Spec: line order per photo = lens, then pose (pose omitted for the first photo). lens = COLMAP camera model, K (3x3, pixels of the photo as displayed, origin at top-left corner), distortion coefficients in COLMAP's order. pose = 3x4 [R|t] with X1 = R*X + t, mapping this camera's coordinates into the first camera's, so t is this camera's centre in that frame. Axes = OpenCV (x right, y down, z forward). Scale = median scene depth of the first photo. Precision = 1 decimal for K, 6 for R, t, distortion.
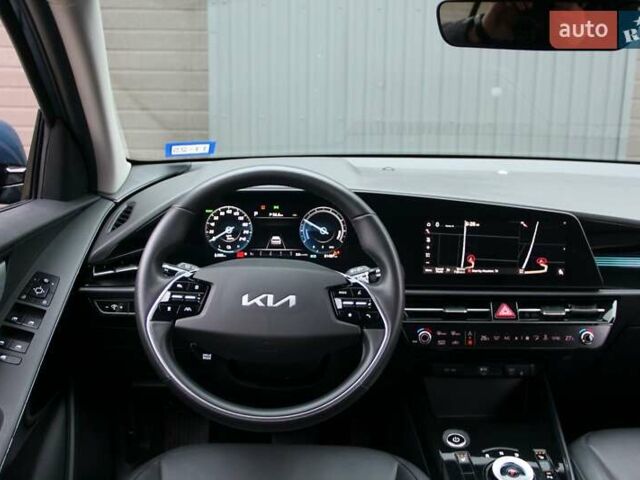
lens RADIAL K [[694.6, 0, 318.8], [0, 694.6, 249.4], [0, 0, 1]] dist [-0.128066, 0.223060]
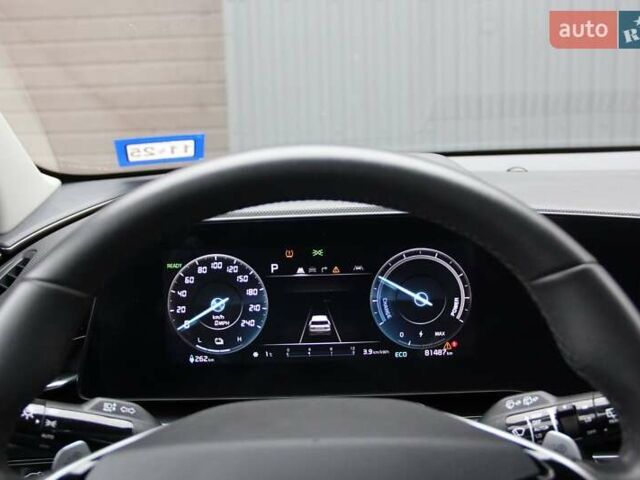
lens RADIAL K [[693.0, 0, 320.0], [0, 693.0, 225.2], [0, 0, 1]] dist [-0.134403, -0.005222]
pose [[0.998105, -0.039123, -0.047495, -0.037250], [0.035440, 0.996473, -0.076057, -0.043747], [0.050303, 0.074230, 0.995972, 0.539031]]
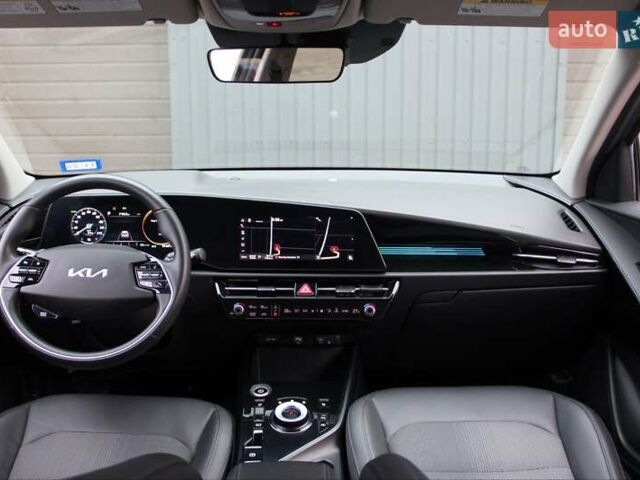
lens RADIAL K [[704.2, 0, 298.4], [0, 704.2, 240.3], [0, 0, 1]] dist [-0.068334, 0.003994]
pose [[0.997933, -0.007650, -0.063810, 0.343182], [0.004551, 0.998809, -0.048572, 0.063236], [0.064106, 0.048182, 0.996779, -0.273676]]
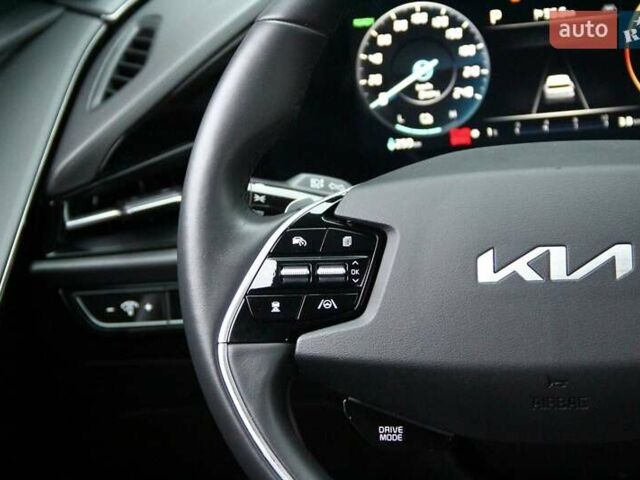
lens RADIAL K [[1802.2, 0, 321.3], [0, 1802.2, 255.8], [0, 0, 1]] dist [0.357601, 0.316099]
pose [[0.979389, -0.070155, -0.189408, -0.011125], [0.085142, 0.993751, 0.072177, -0.005038], [0.183160, -0.086816, 0.979242, 0.069807]]
